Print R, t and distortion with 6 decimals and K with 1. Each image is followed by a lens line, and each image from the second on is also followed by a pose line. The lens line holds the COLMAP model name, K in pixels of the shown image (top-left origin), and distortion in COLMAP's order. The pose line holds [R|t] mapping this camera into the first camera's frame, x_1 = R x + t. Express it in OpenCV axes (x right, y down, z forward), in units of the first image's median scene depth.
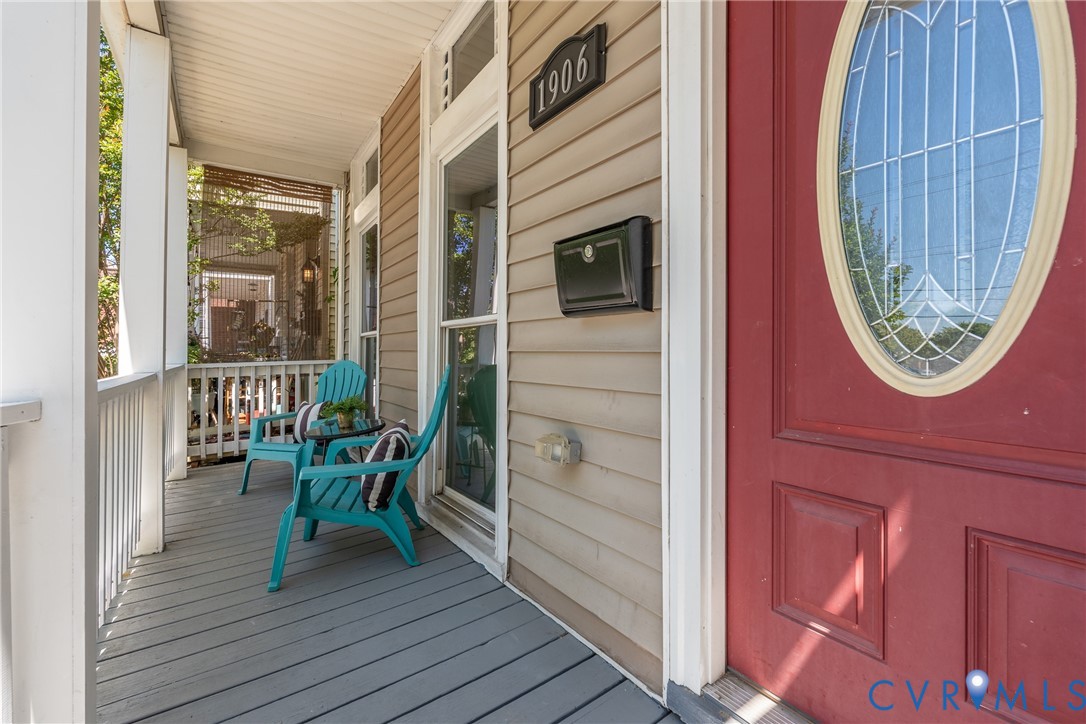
lens RADIAL K [[470.8, 0, 543.4], [0, 470.8, 355.0], [0, 0, 1]] dist [-0.003209, -0.000283]
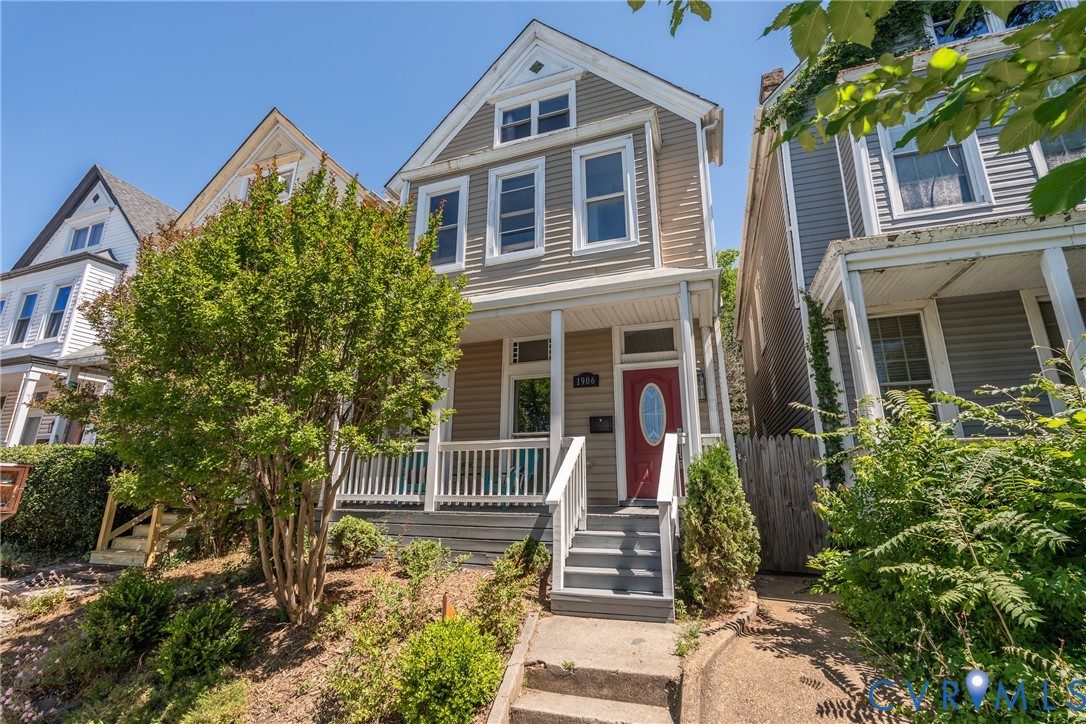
lens RADIAL K [[470.8, 0, 543.9], [0, 470.8, 362.0], [0, 0, 1]] dist [-0.003209, -0.000283]
pose [[0.804553, 0.161295, 0.571558, -3.176693], [0.000029, 0.962401, -0.271633, 0.518586], [-0.593881, 0.218560, 0.774298, -2.529044]]
